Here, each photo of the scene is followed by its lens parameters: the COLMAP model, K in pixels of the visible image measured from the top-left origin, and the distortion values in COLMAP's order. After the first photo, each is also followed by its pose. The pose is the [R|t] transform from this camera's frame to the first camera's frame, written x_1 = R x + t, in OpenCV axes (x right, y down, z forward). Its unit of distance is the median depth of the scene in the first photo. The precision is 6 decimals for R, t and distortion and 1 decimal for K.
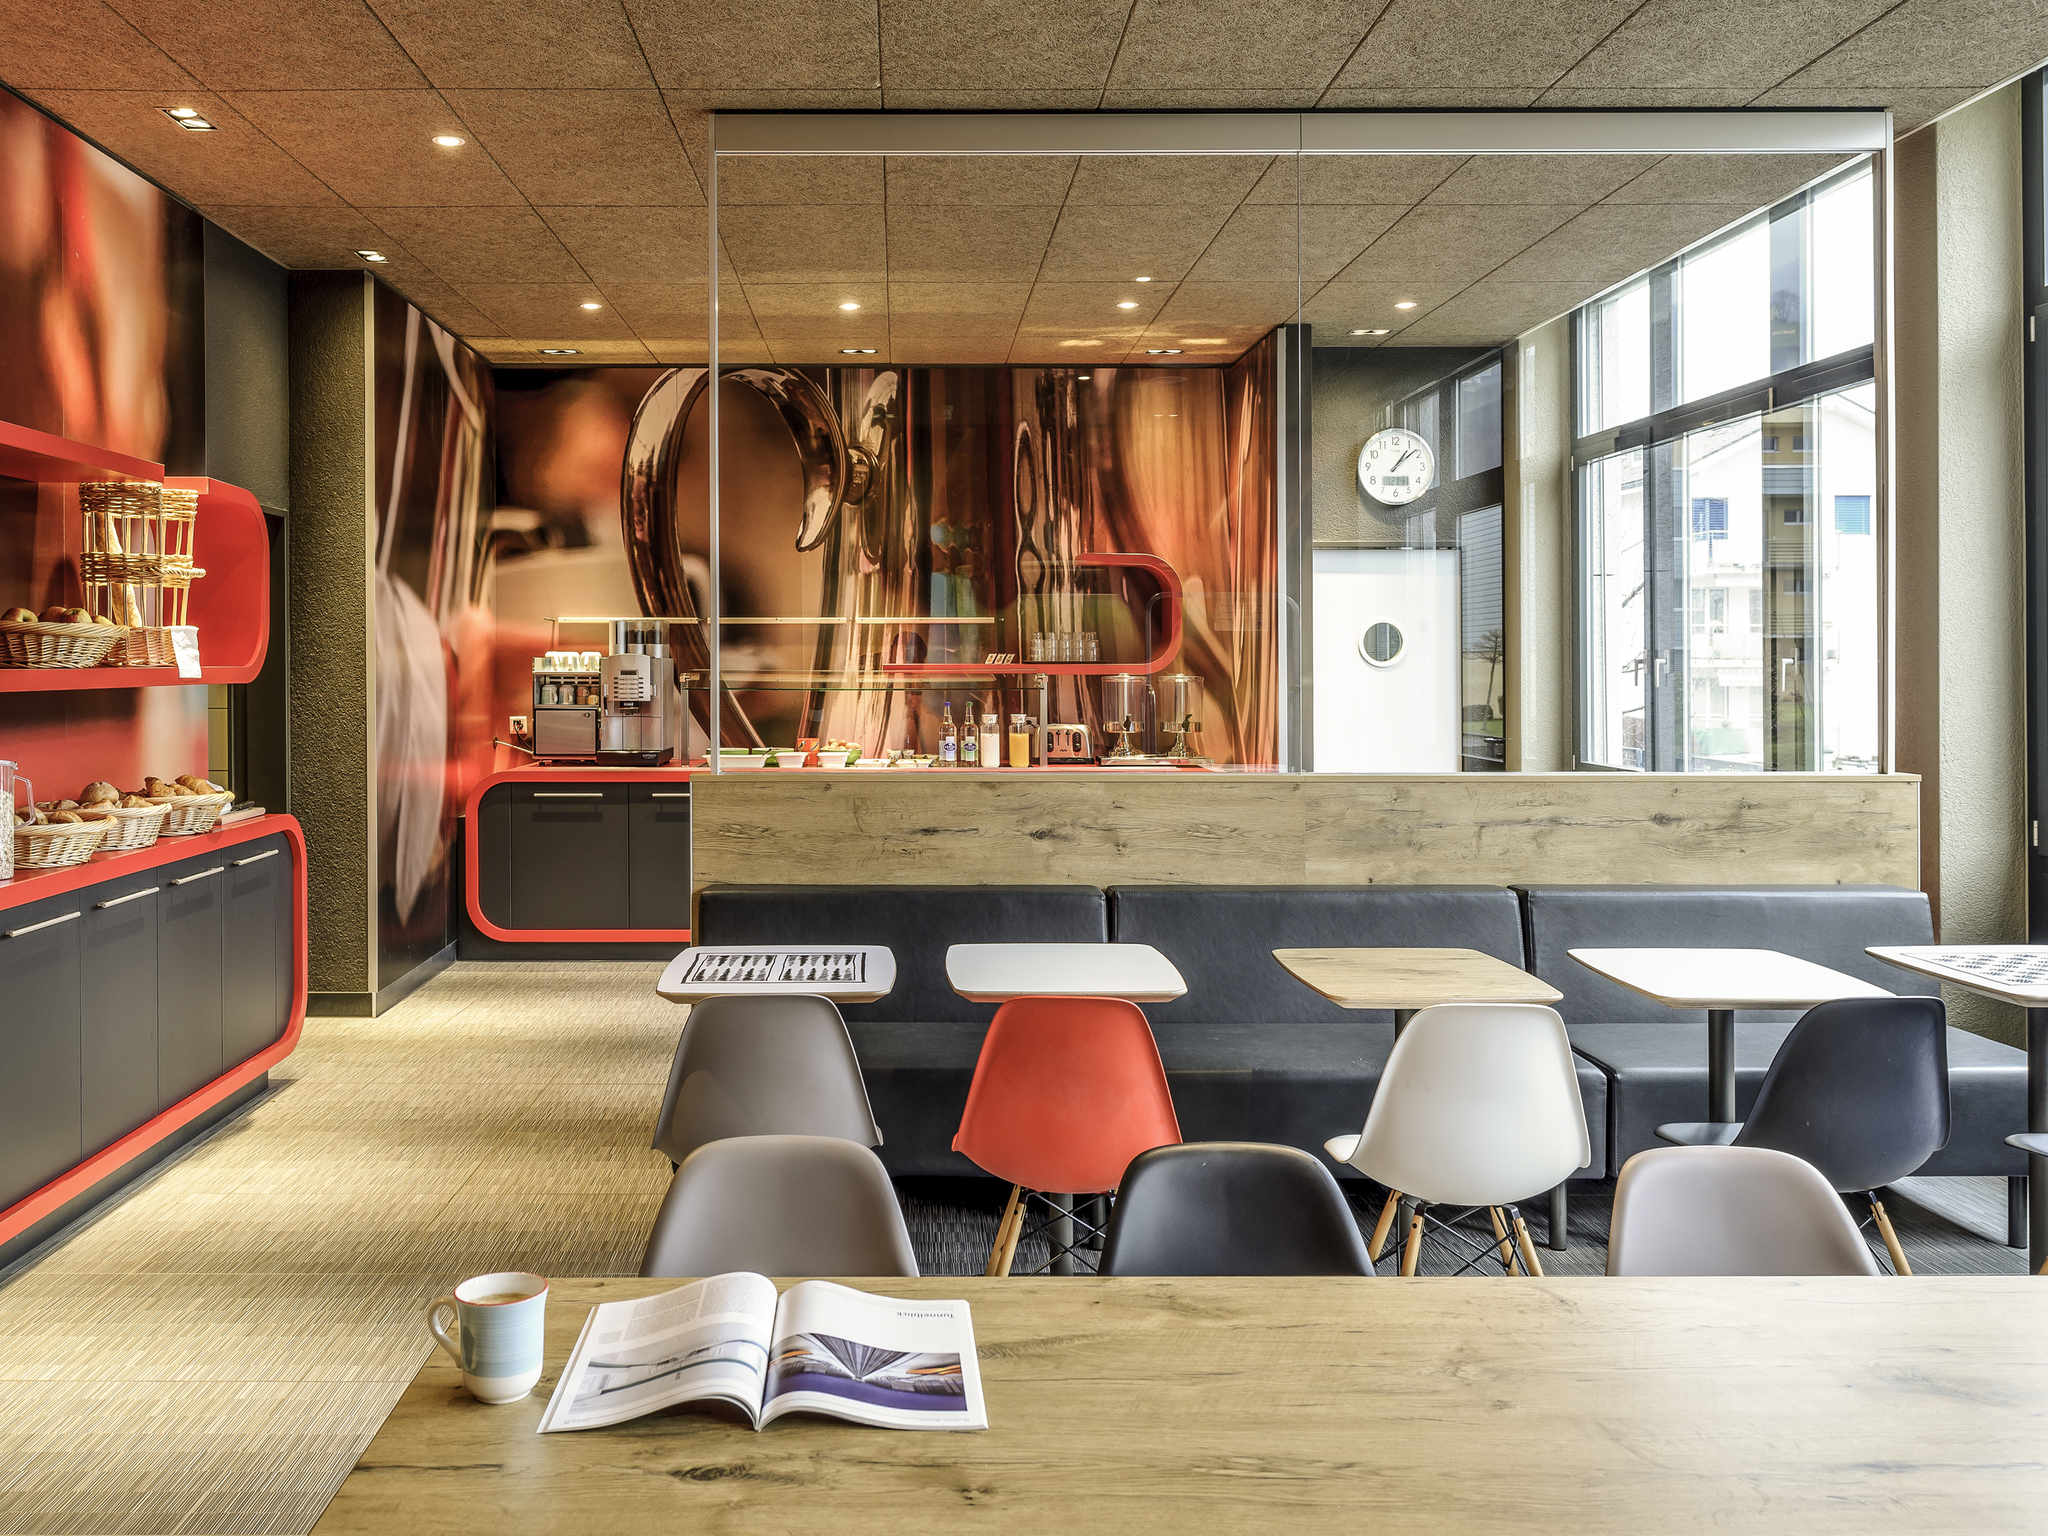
lens RADIAL K [[1729.8, 0, 1024.0], [0, 1729.8, 659.6], [0, 0, 1]] dist [0.005716, -0.003204]
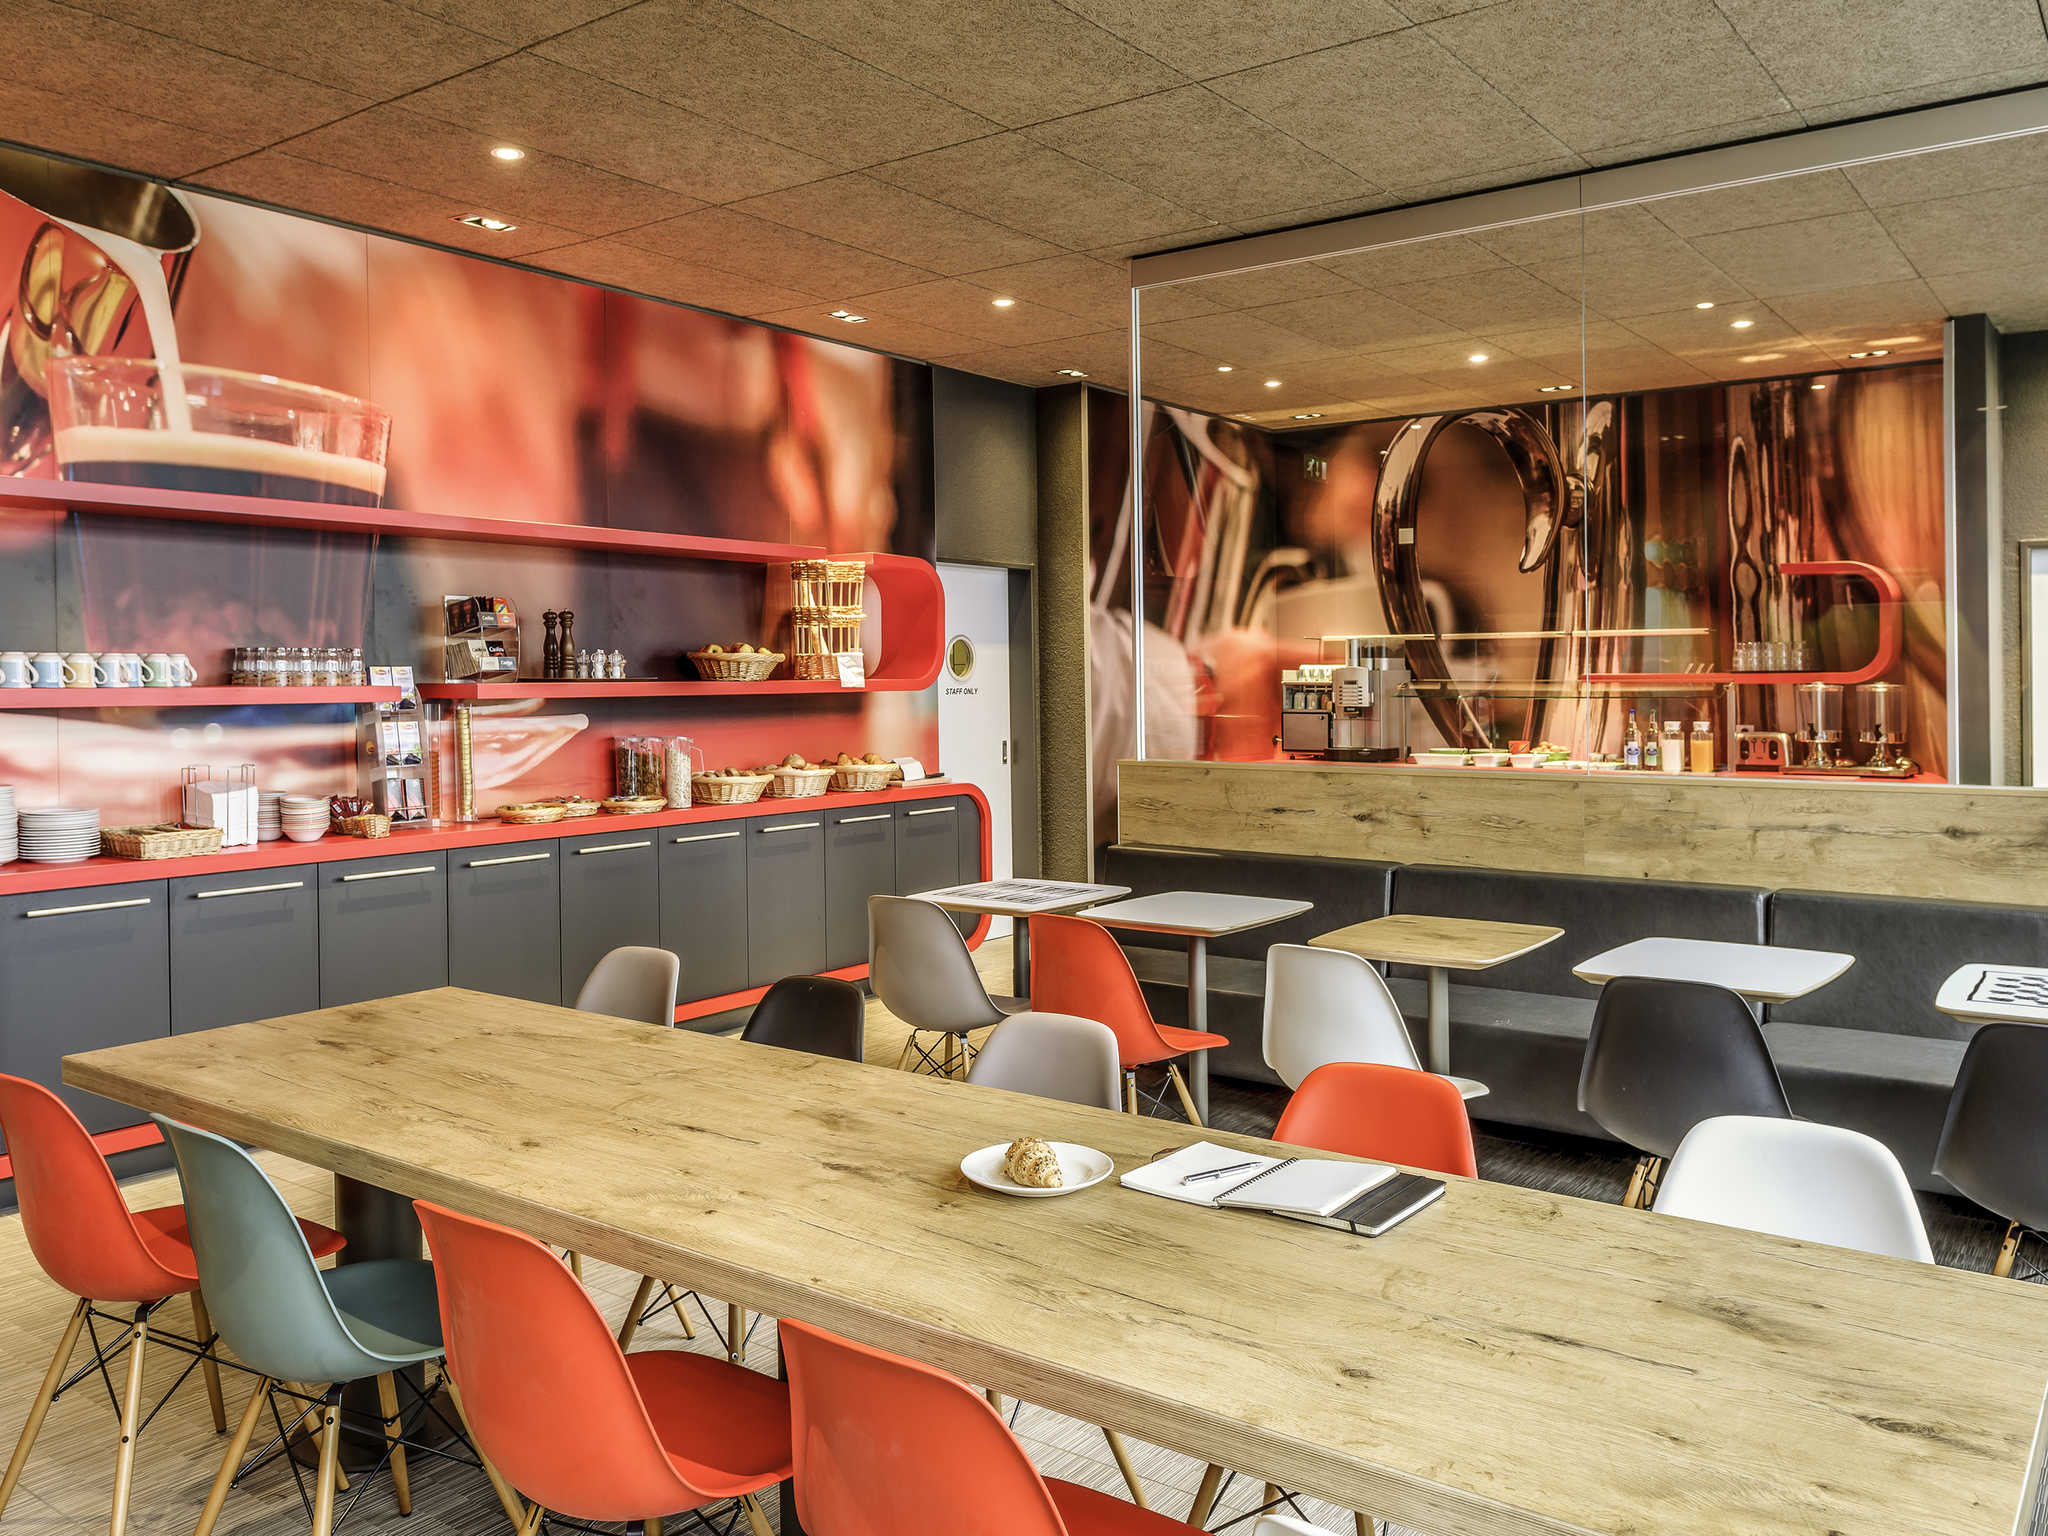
lens RADIAL K [[1600.4, 0, 1024.4], [0, 1600.4, 681.8], [0, 0, 1]] dist [0.001110, 0.000623]
pose [[0.803383, -0.001940, -0.595459, 0.226821], [0.006433, 0.999965, 0.005421, -0.000295], [0.595428, -0.008186, 0.803367, -0.014939]]
